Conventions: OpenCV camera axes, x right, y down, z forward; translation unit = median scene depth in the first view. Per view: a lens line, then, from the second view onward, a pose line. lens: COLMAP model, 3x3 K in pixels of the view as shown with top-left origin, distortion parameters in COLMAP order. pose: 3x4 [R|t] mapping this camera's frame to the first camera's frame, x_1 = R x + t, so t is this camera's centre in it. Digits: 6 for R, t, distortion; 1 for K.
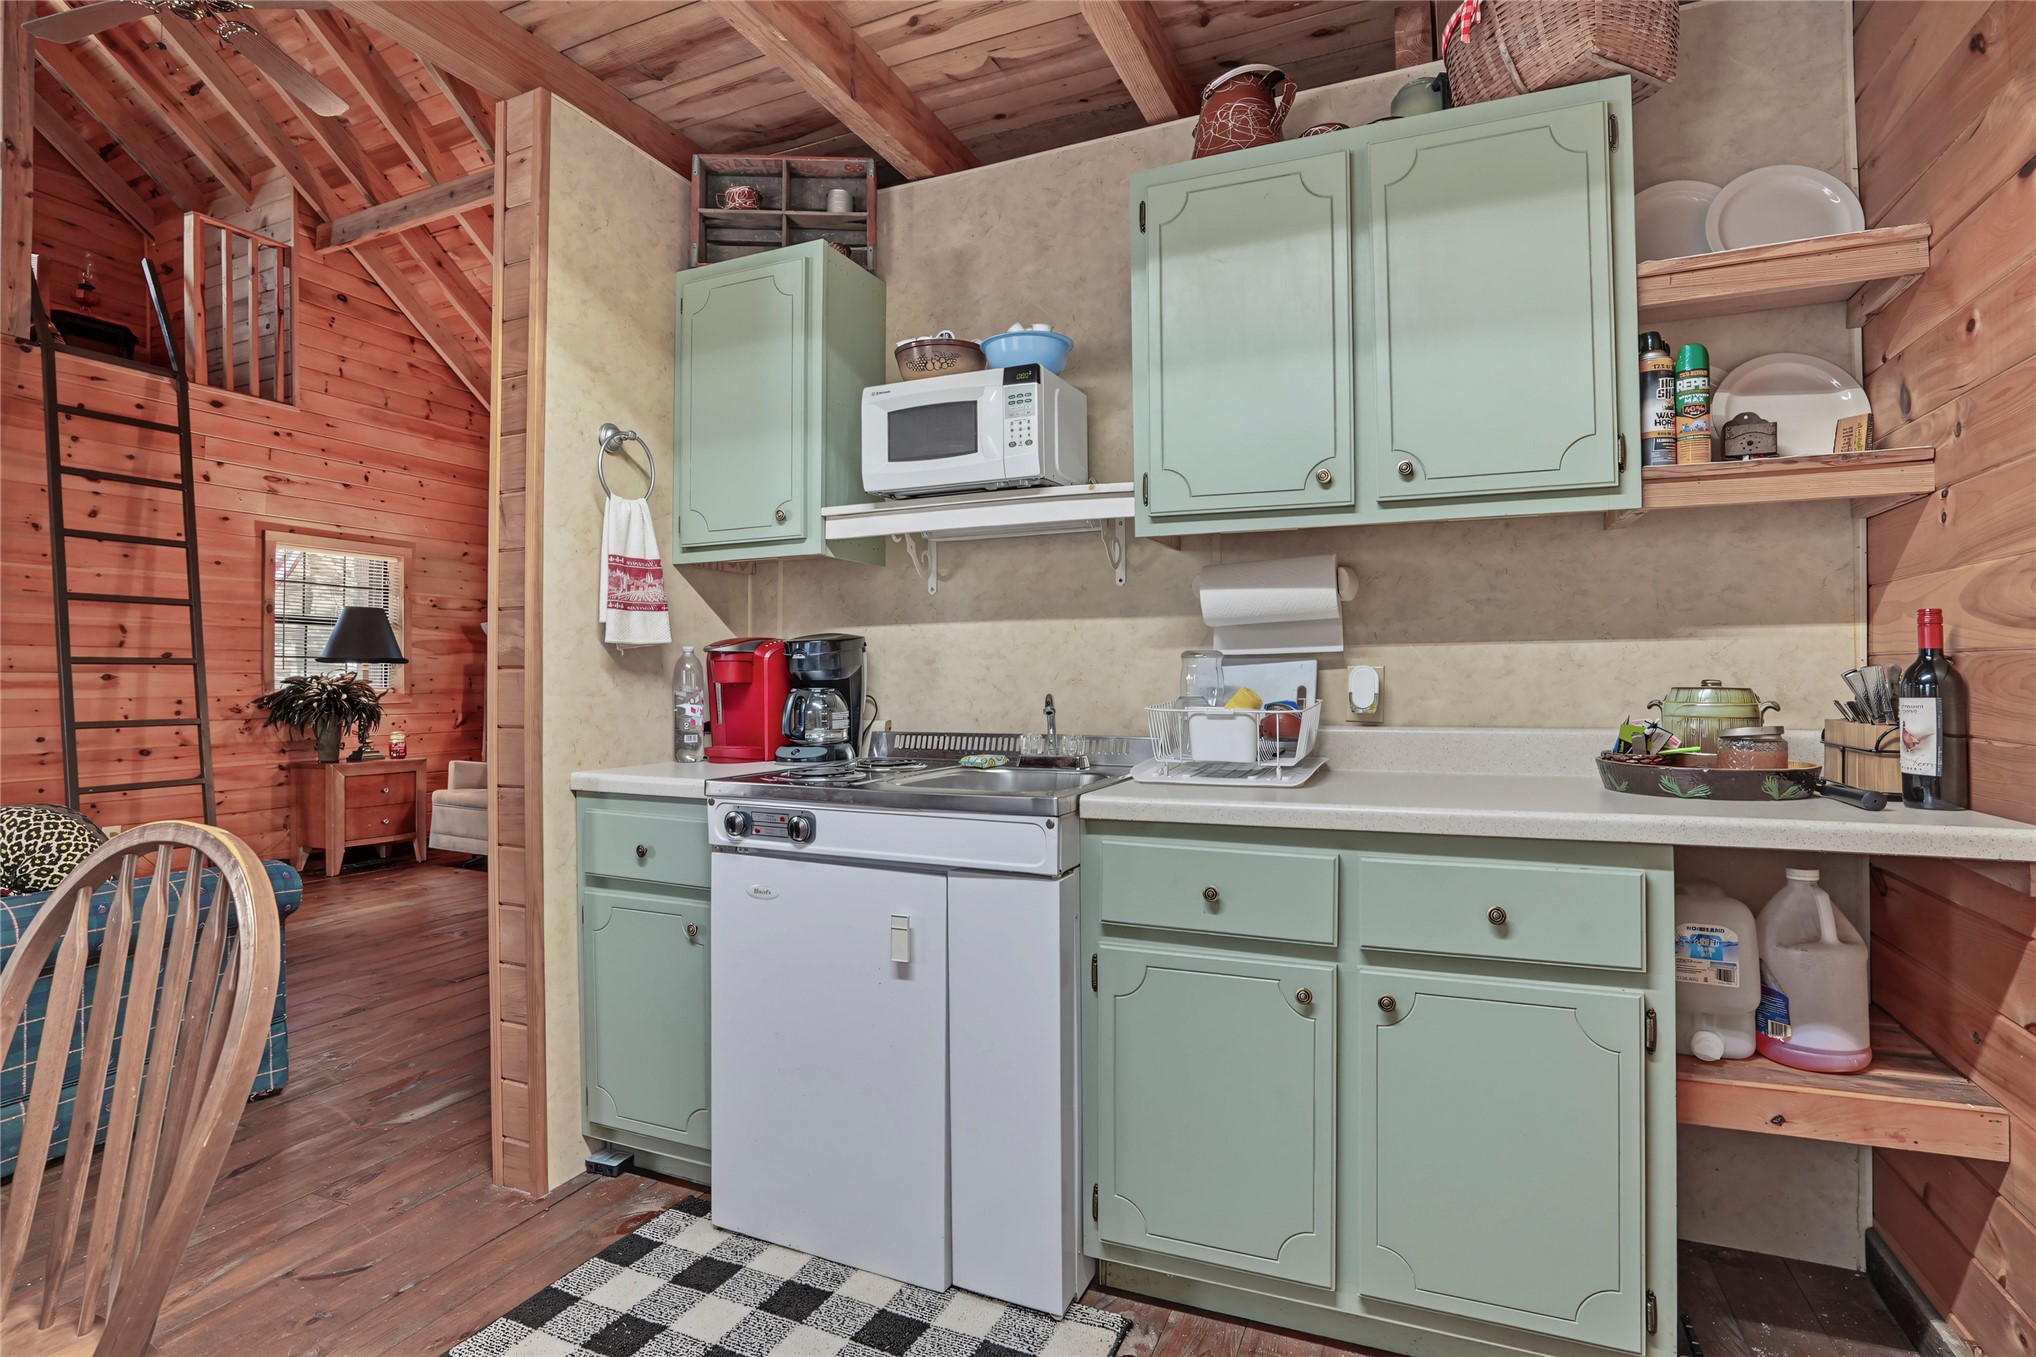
lens RADIAL K [[954.4, 0, 1006.5], [0, 954.4, 683.8], [0, 0, 1]] dist [-0.020353, 0.002586]
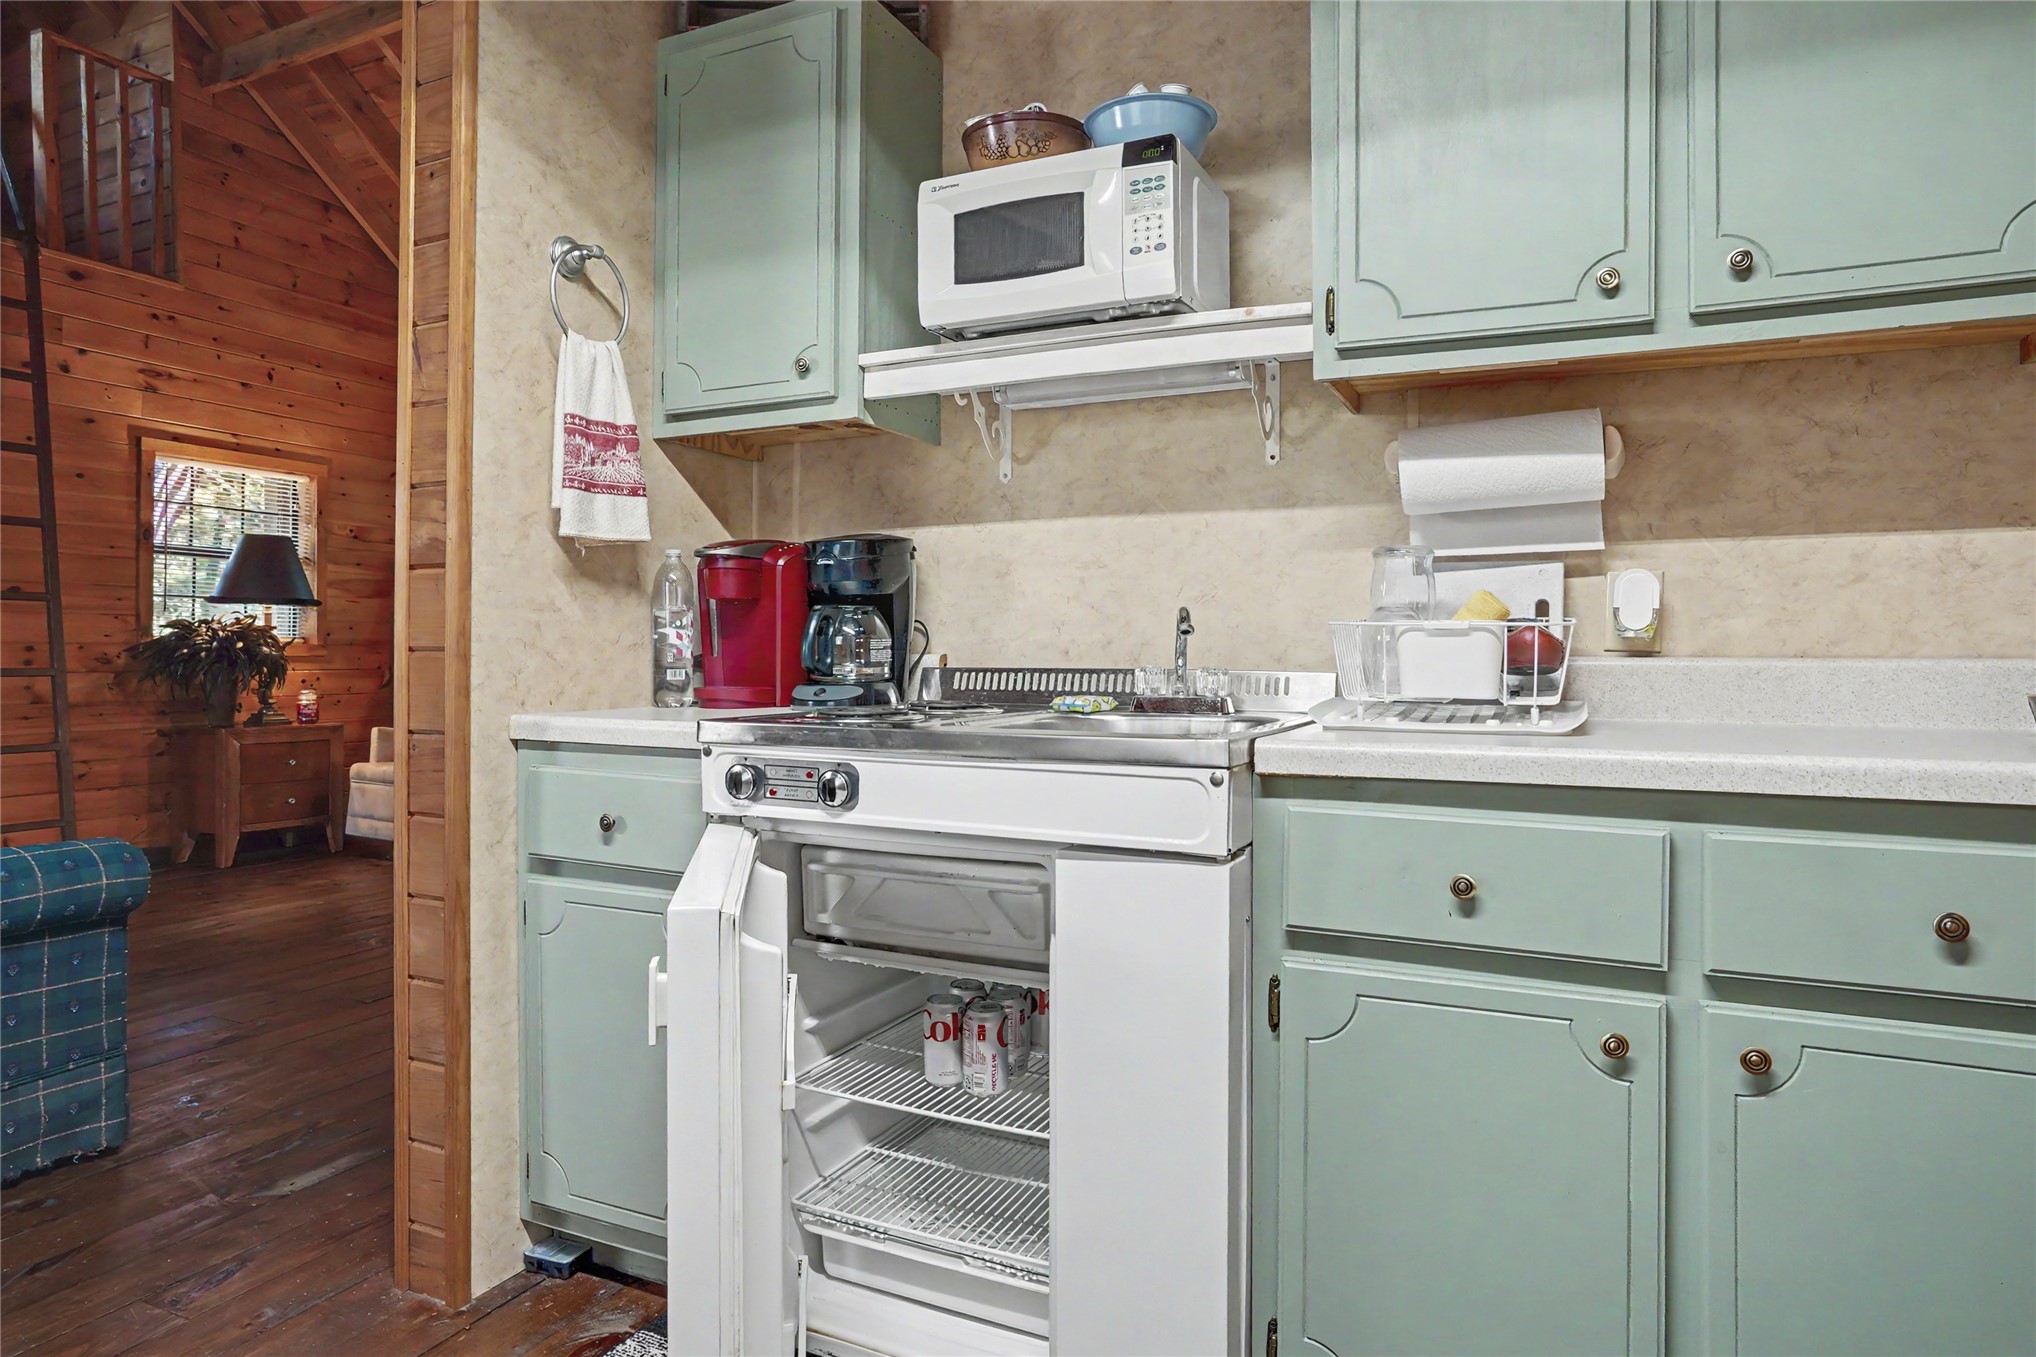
lens RADIAL K [[1123.2, 0, 1017.0], [0, 1123.2, 662.9], [0, 0, 1]] dist [0.003290, 0.001971]
pose [[0.999774, 0.008944, -0.019297, -0.055261], [-0.008804, 0.999934, 0.007326, 0.042170], [0.019361, -0.007154, 0.999787, 0.147465]]
